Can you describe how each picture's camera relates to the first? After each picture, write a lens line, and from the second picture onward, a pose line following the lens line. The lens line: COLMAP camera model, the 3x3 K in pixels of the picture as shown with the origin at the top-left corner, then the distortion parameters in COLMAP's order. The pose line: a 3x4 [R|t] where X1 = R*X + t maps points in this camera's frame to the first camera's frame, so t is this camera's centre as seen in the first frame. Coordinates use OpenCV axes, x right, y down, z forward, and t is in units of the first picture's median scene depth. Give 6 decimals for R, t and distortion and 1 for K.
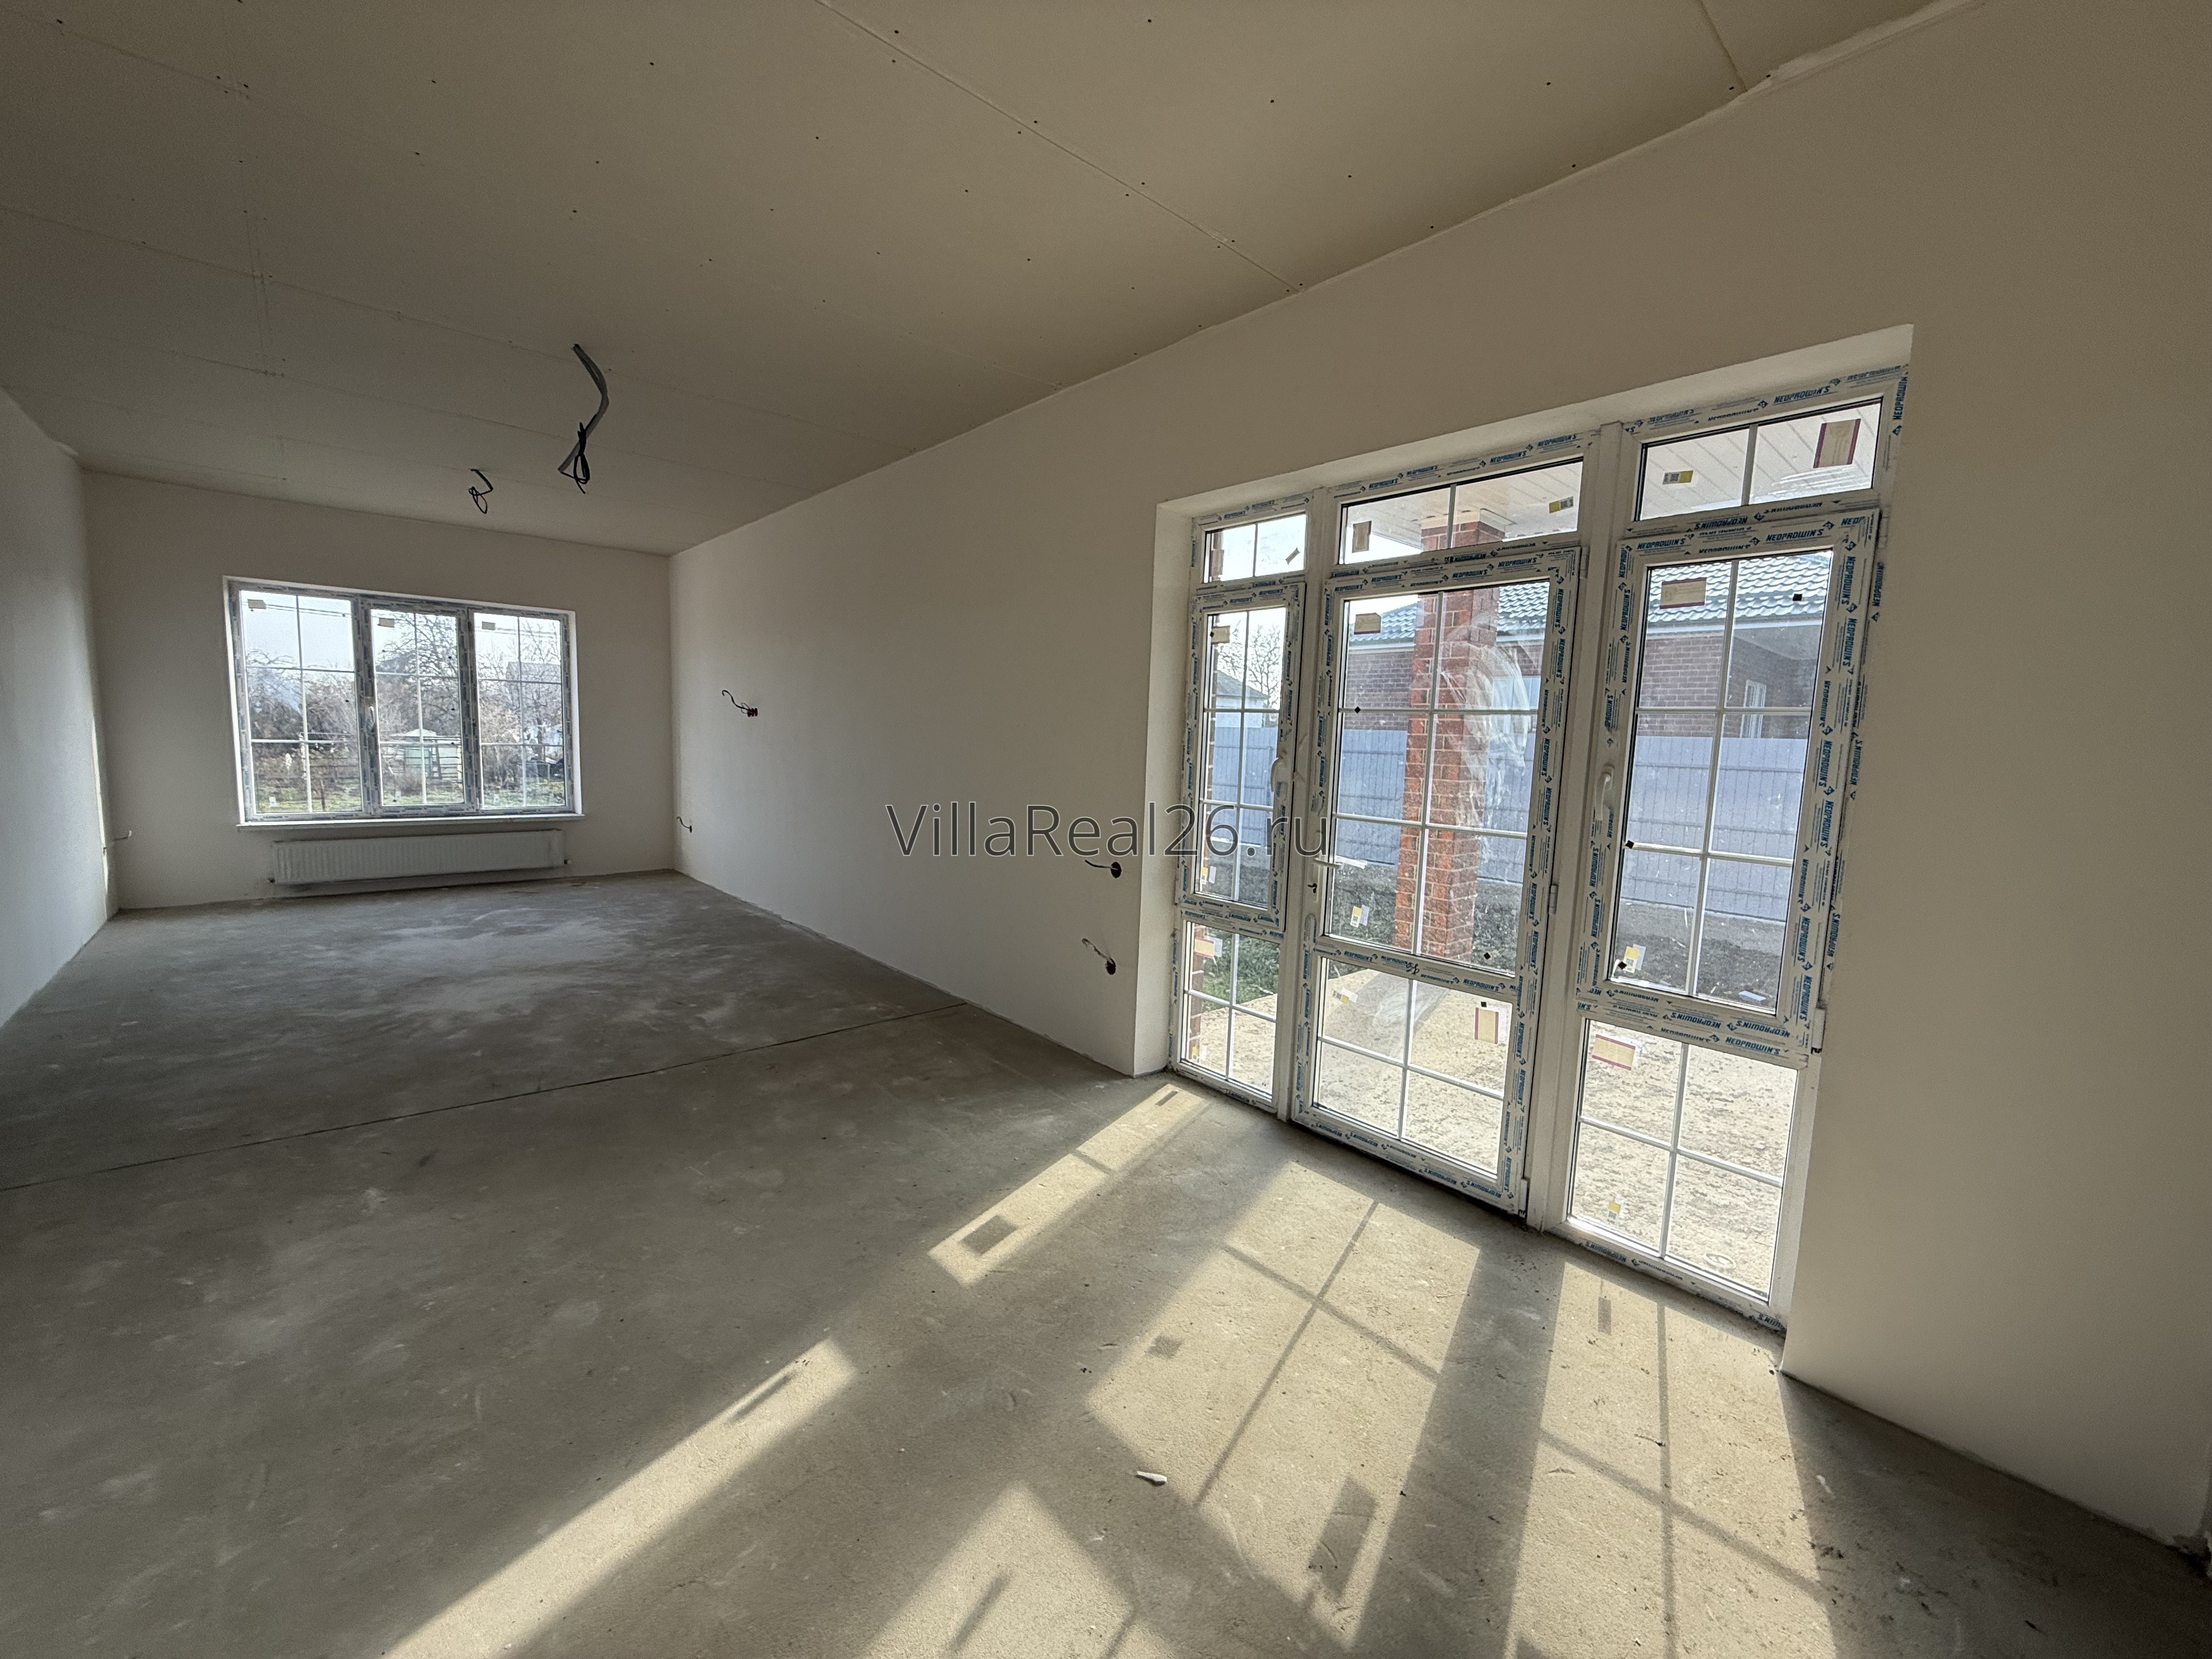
lens RADIAL K [[879.6, 0, 1100.2], [0, 879.6, 828.5], [0, 0, 1]] dist [-0.000946, -0.000038]
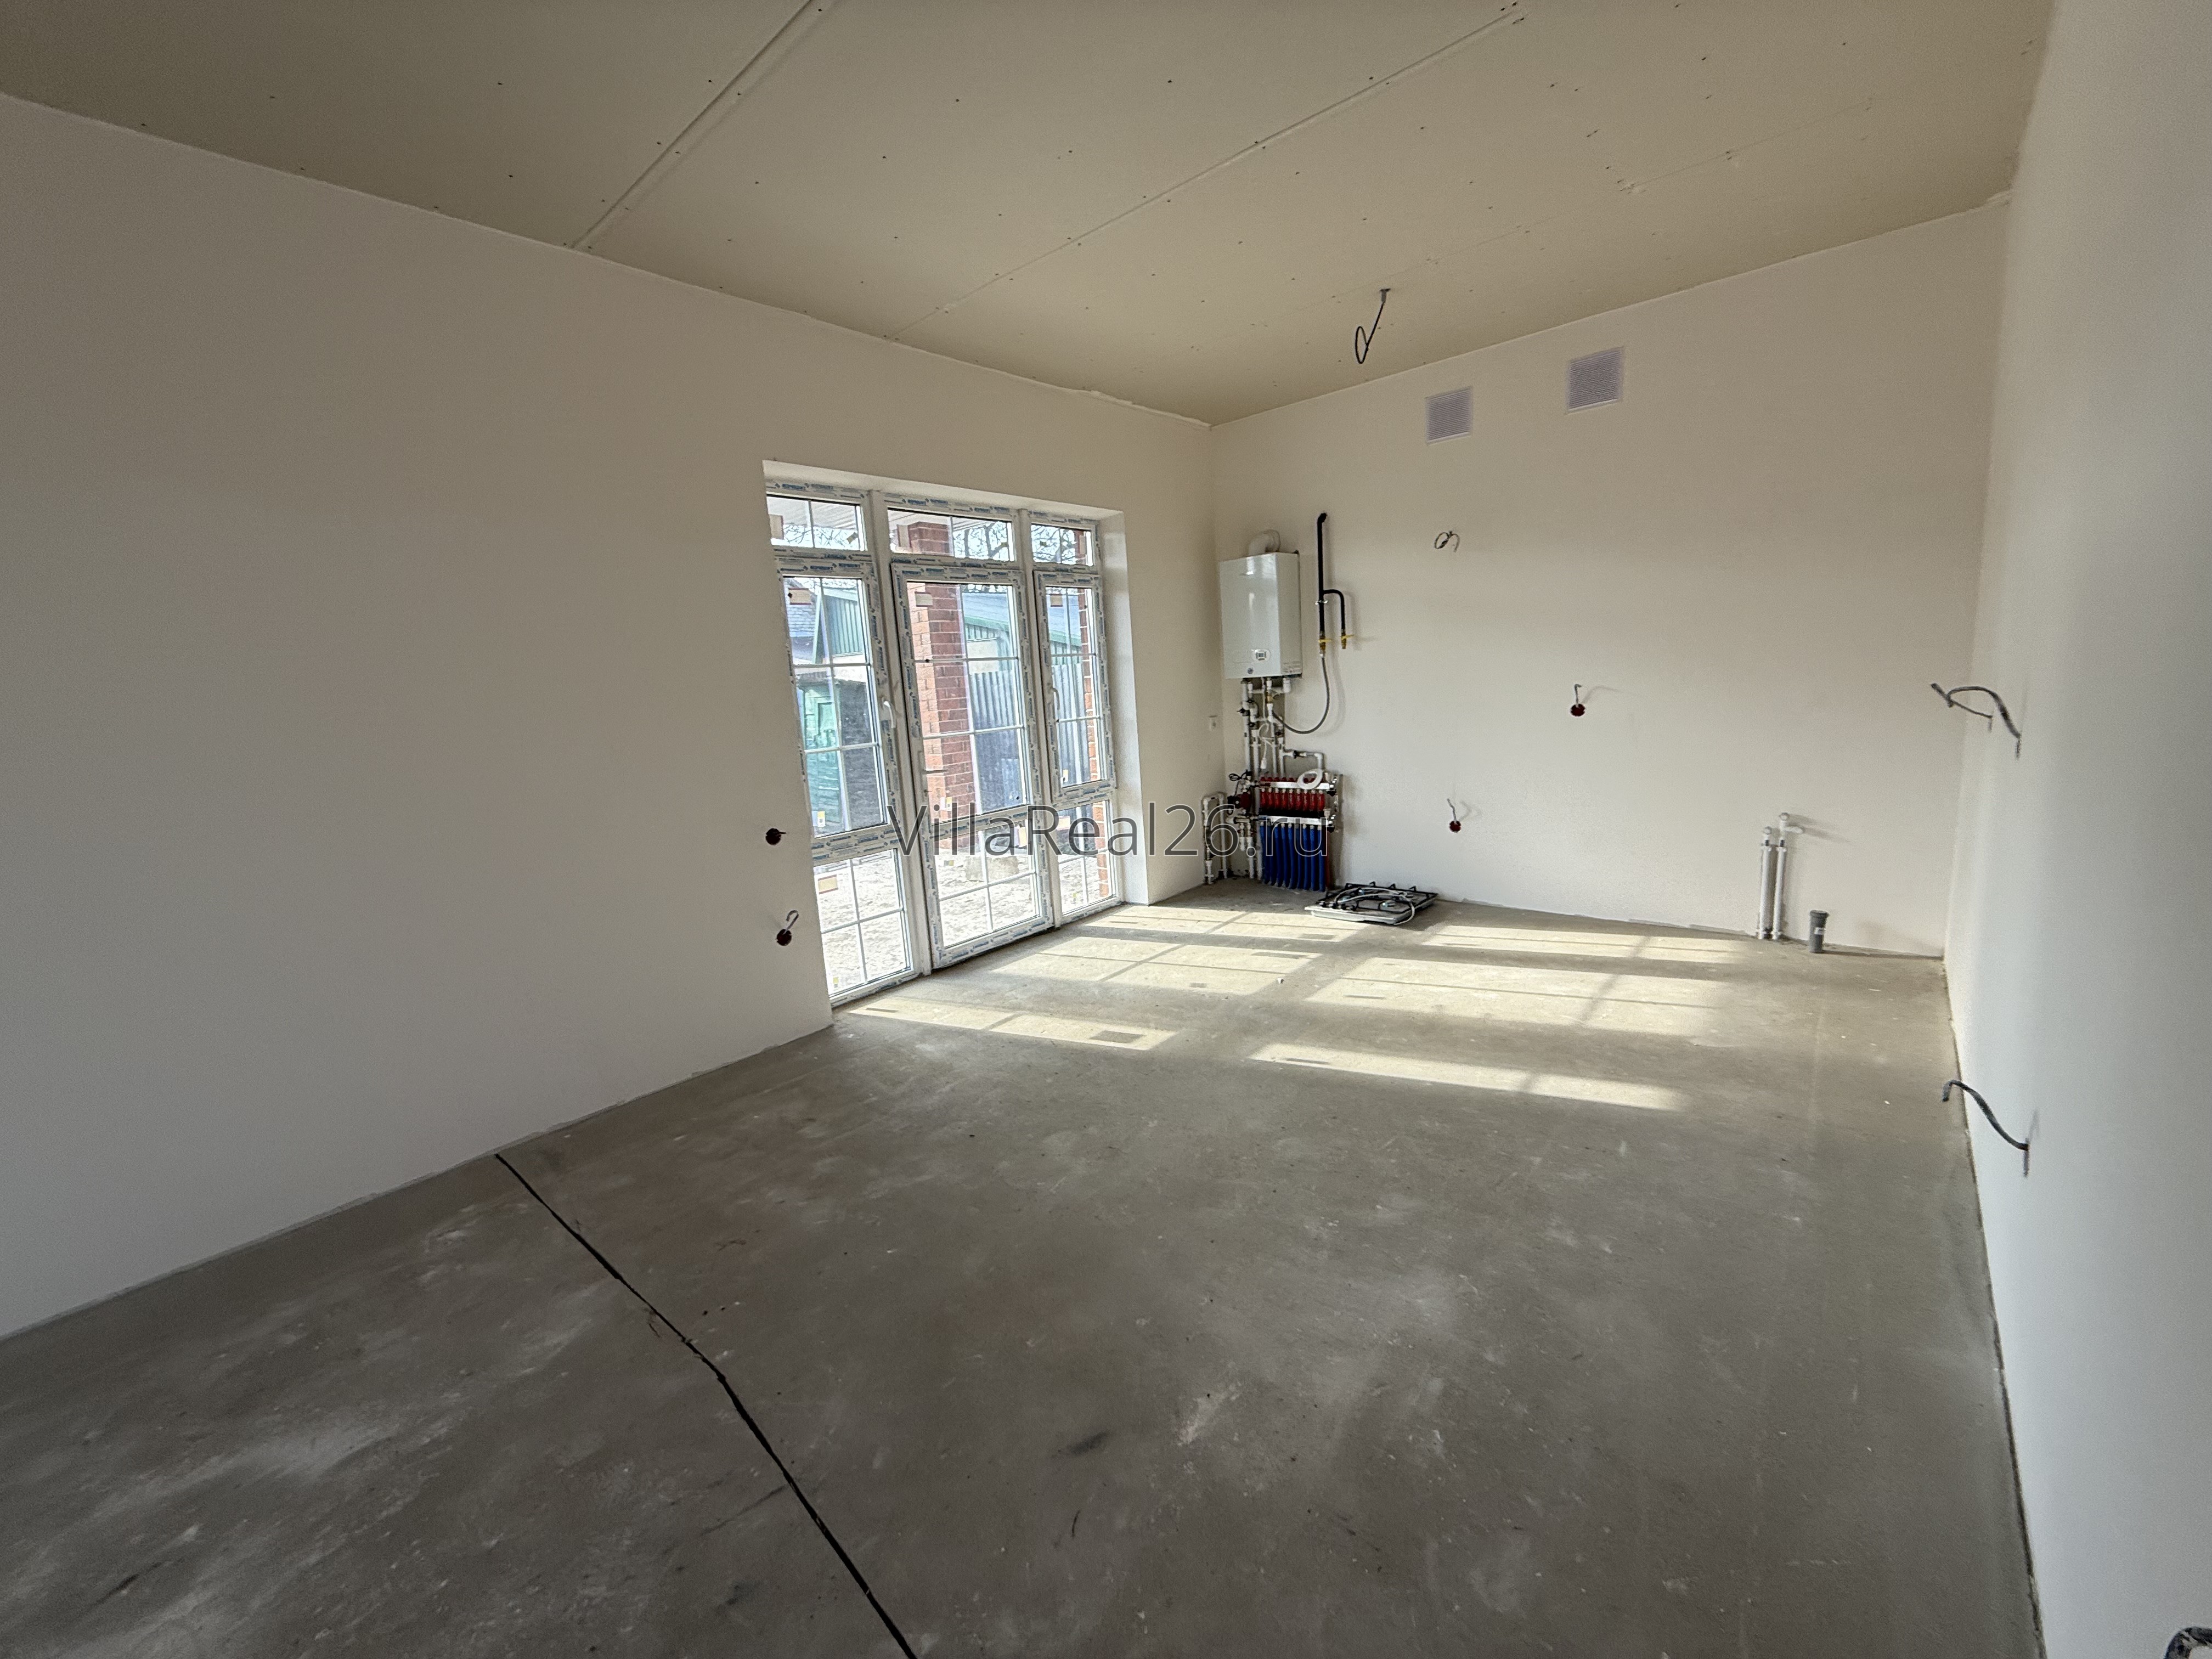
lens RADIAL K [[879.6, 0, 1100.2], [0, 879.6, 828.5], [0, 0, 1]] dist [-0.000946, -0.000038]
pose [[-0.123212, -0.193726, 0.973288, -1.218456], [0.168926, 0.962353, 0.212935, -0.134220], [-0.977897, 0.190649, -0.085849, 0.933741]]
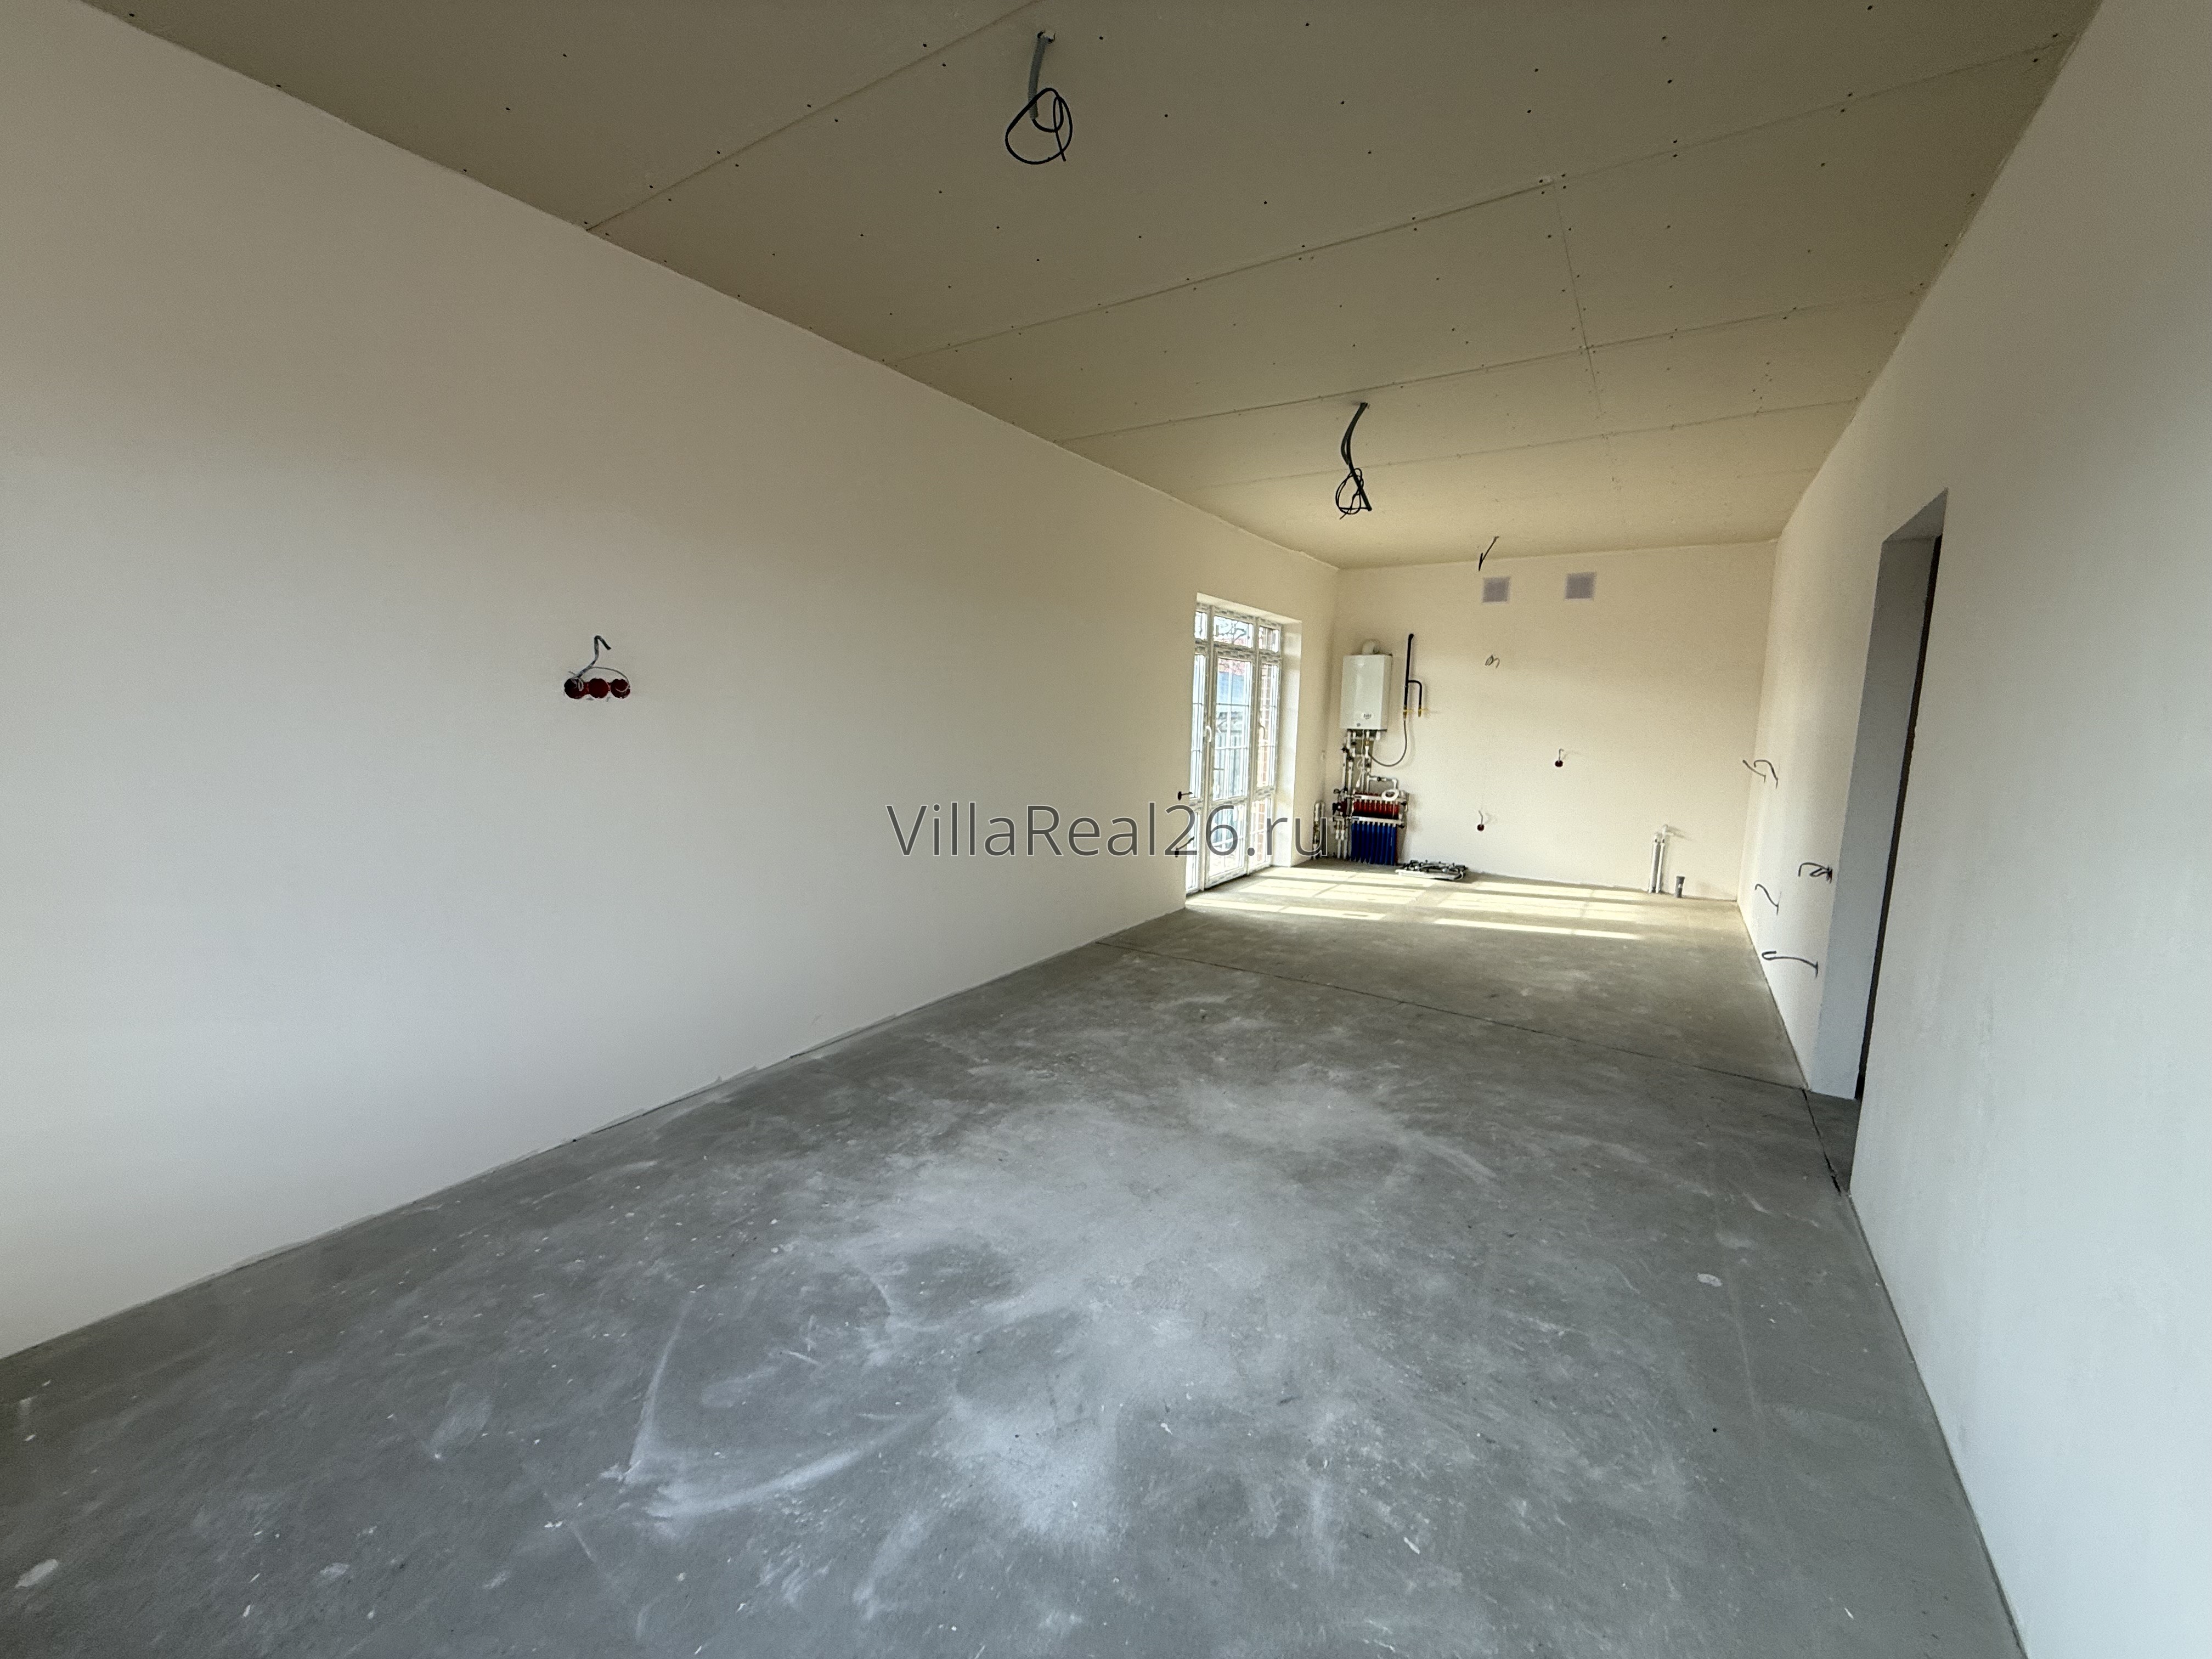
lens RADIAL K [[882.2, 0, 1099.4], [0, 882.2, 834.2], [0, 0, 1]] dist [0.001465, 0.000091]
pose [[-0.272334, -0.173627, 0.946408, -2.034500], [0.071783, 0.977178, 0.199928, -0.303393], [-0.959521, 0.122383, -0.253655, 2.041367]]
